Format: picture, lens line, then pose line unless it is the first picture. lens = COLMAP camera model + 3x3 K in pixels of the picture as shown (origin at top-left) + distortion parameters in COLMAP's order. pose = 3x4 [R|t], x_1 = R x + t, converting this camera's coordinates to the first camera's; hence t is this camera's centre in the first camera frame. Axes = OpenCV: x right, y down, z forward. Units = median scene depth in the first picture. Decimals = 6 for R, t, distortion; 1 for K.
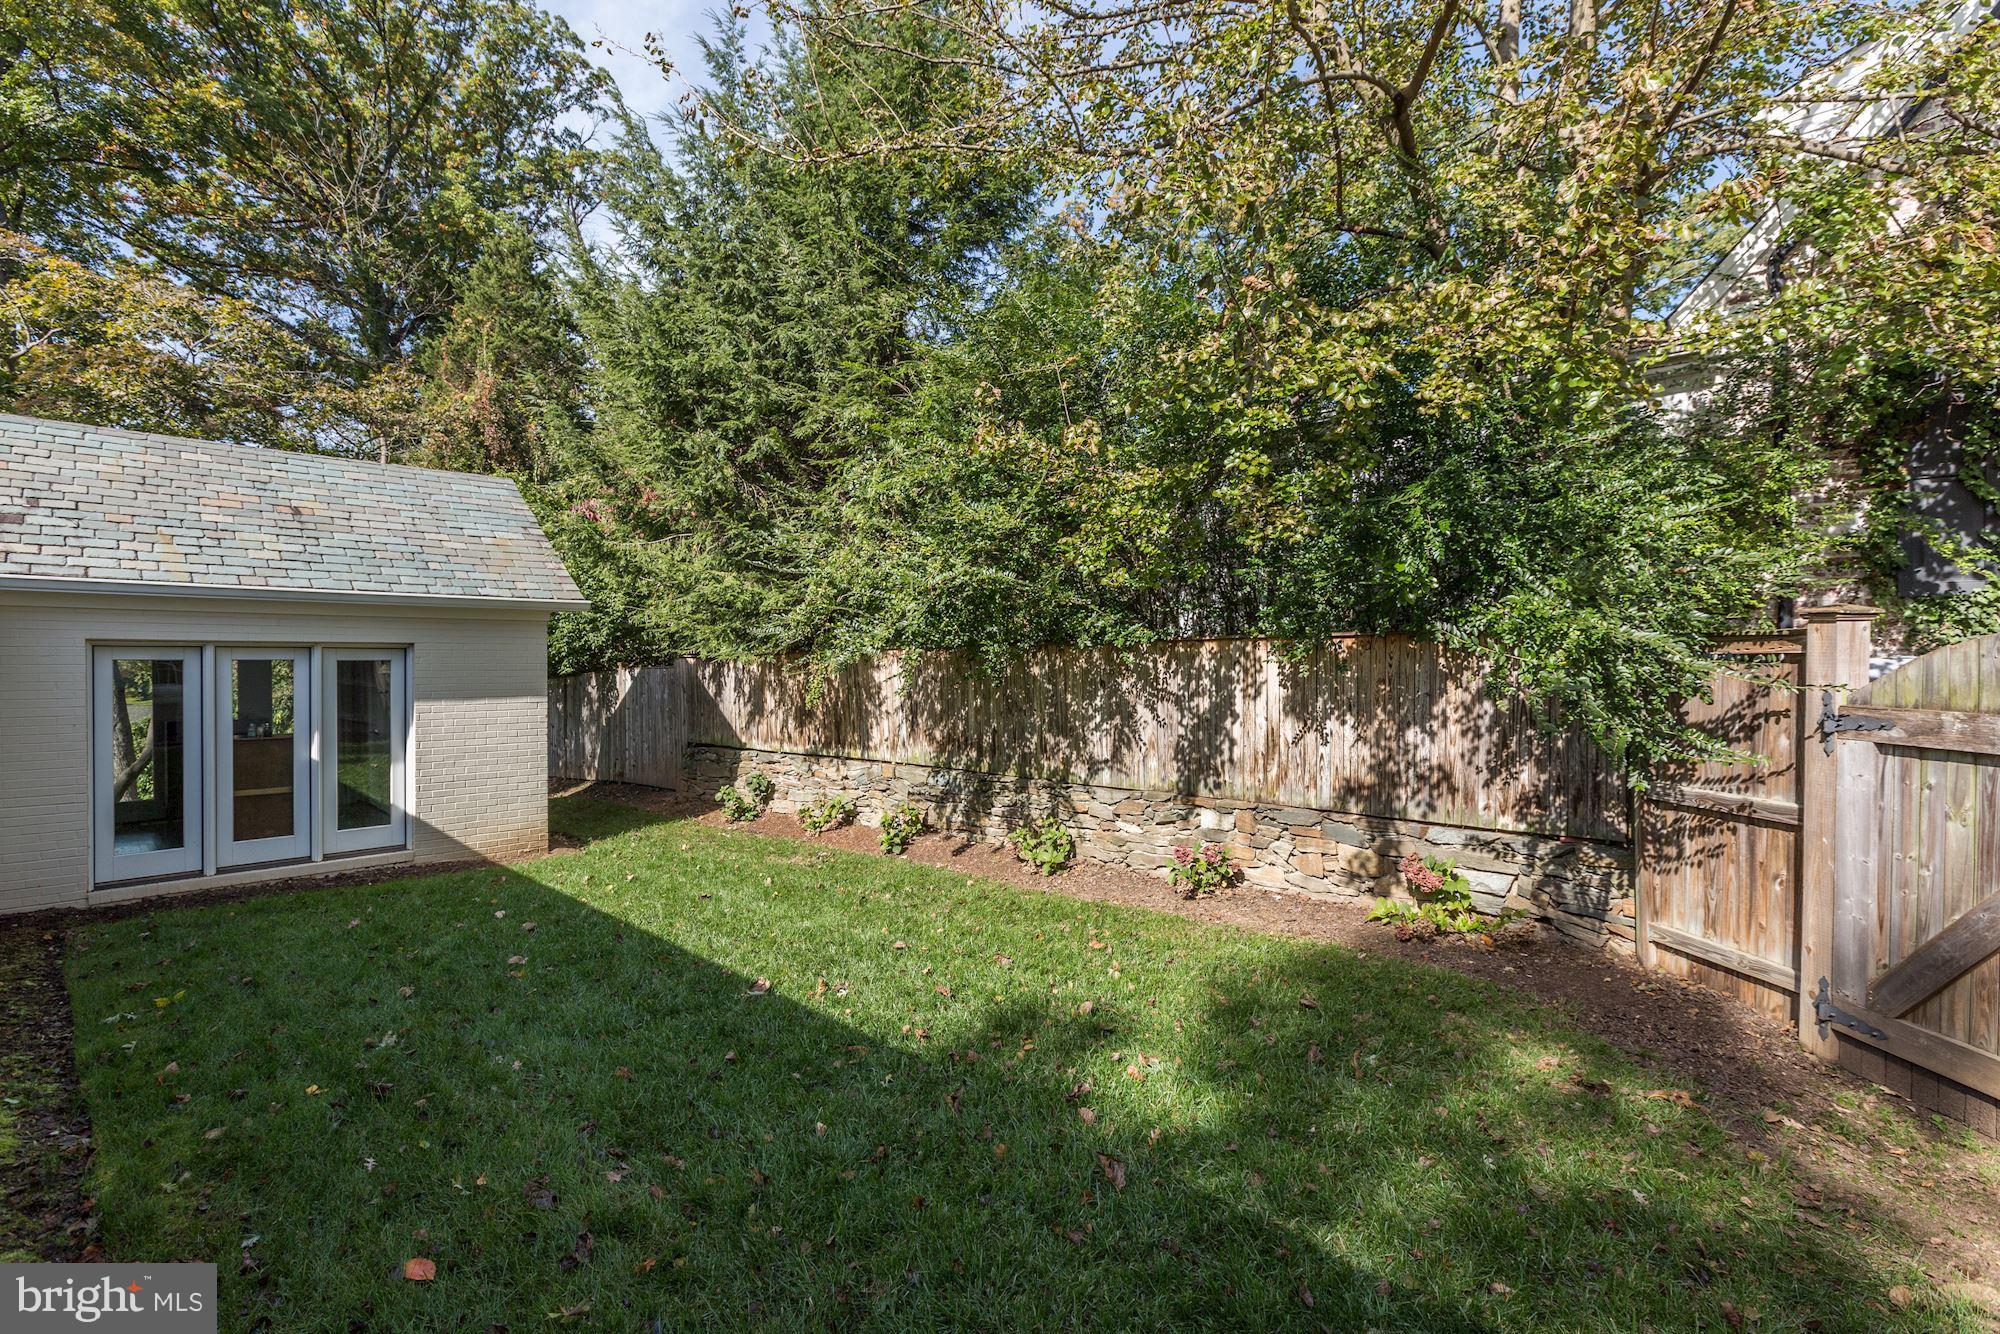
lens RADIAL K [[901.3, 0, 986.4], [0, 901.3, 664.1], [0, 0, 1]] dist [-0.002499, -0.000334]
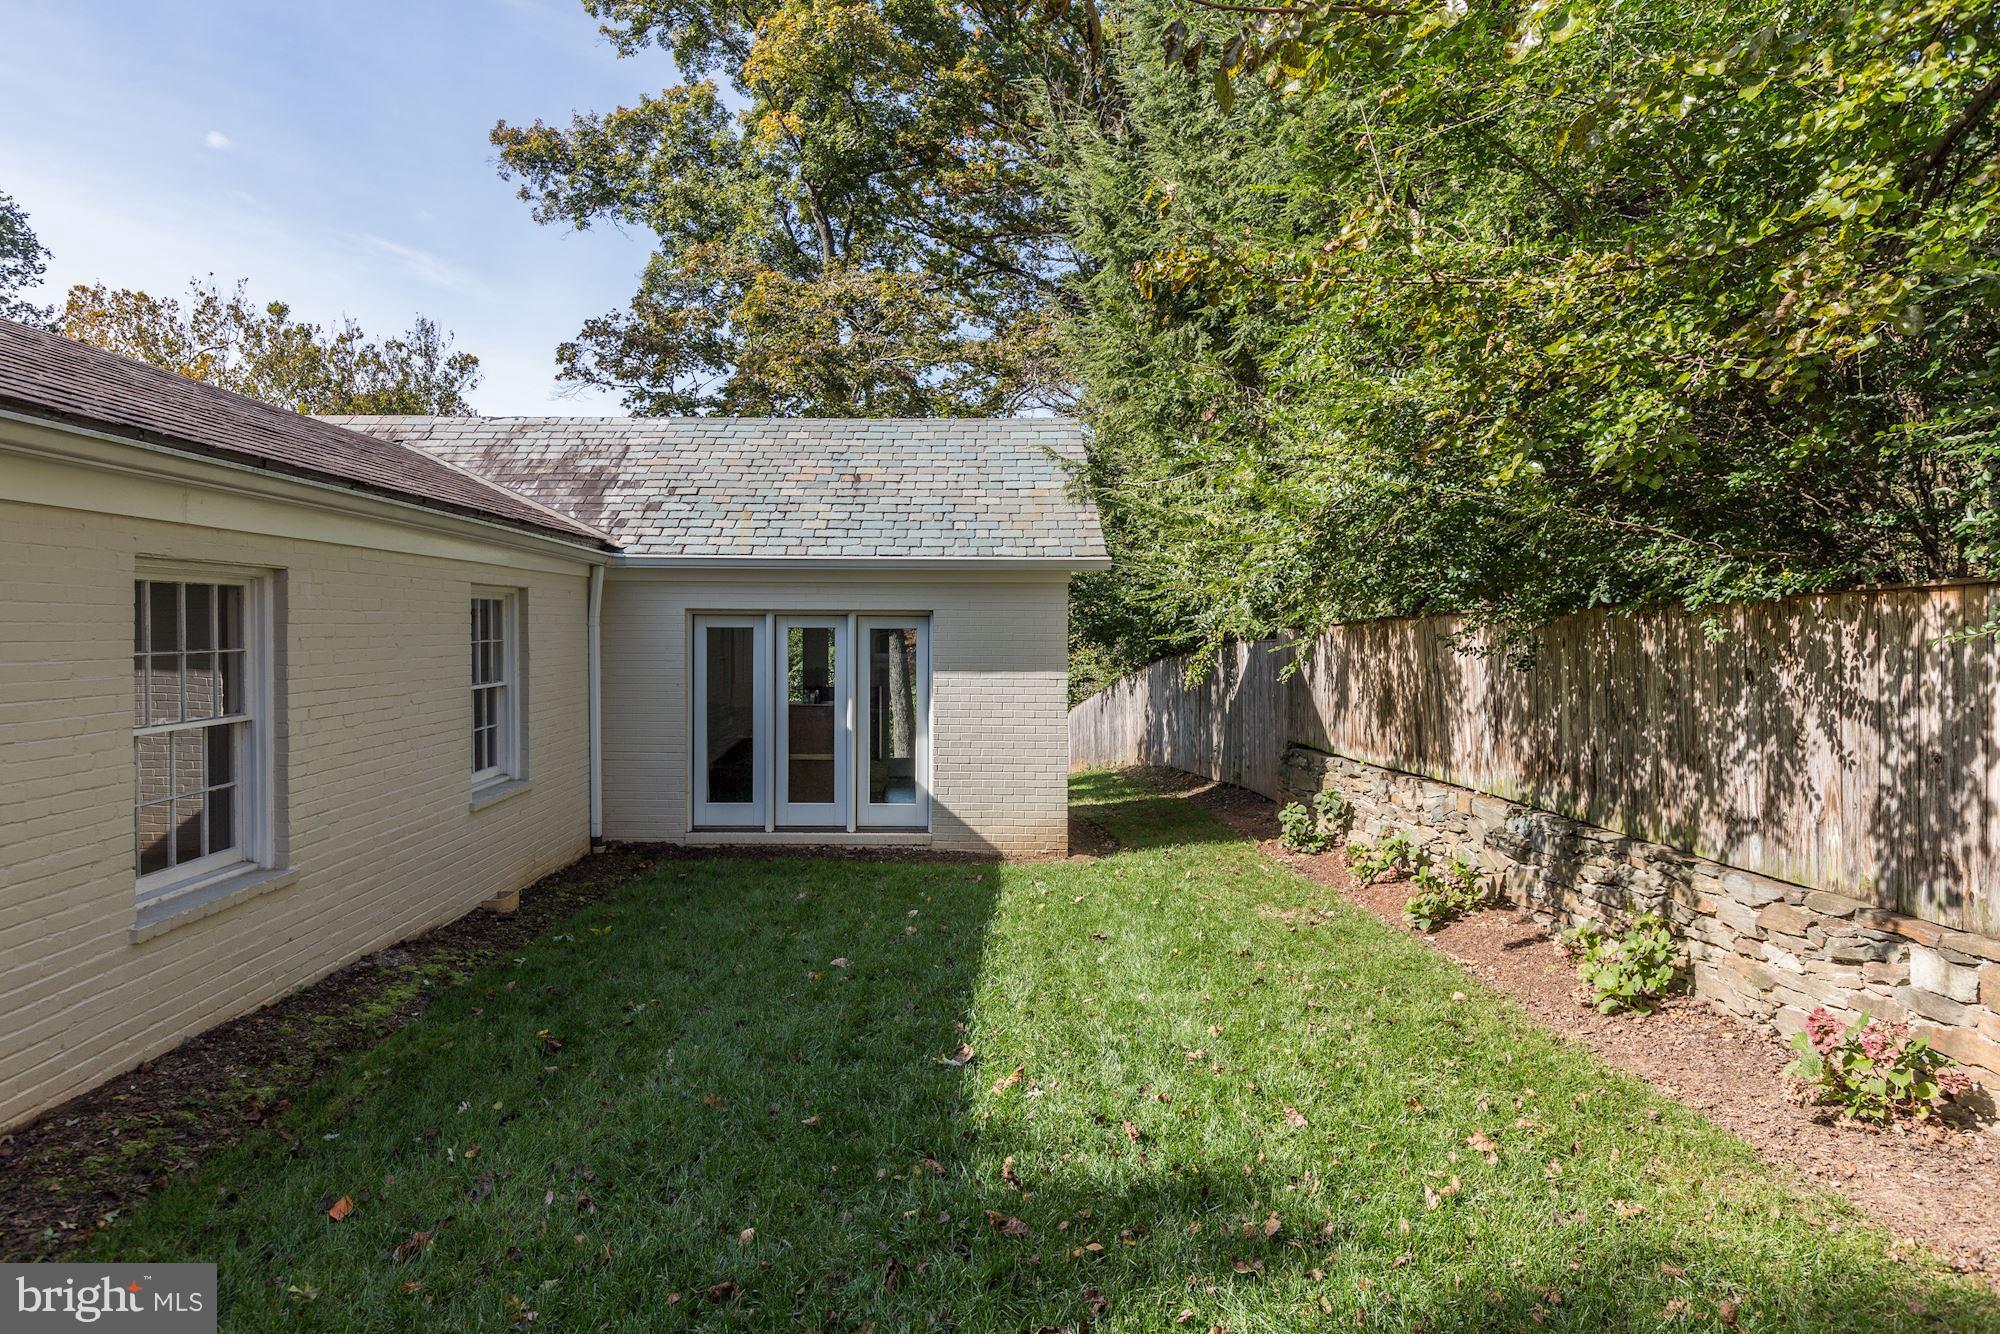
lens RADIAL K [[1196.3, 0, 999.6], [0, 1196.3, 636.1], [0, 0, 1]] dist [0.002606, 0.000548]
pose [[0.706839, 0.006557, -0.707344, 0.300955], [-0.008628, 0.999963, 0.000648, 0.002176], [0.707322, 0.005645, 0.706869, 0.189147]]
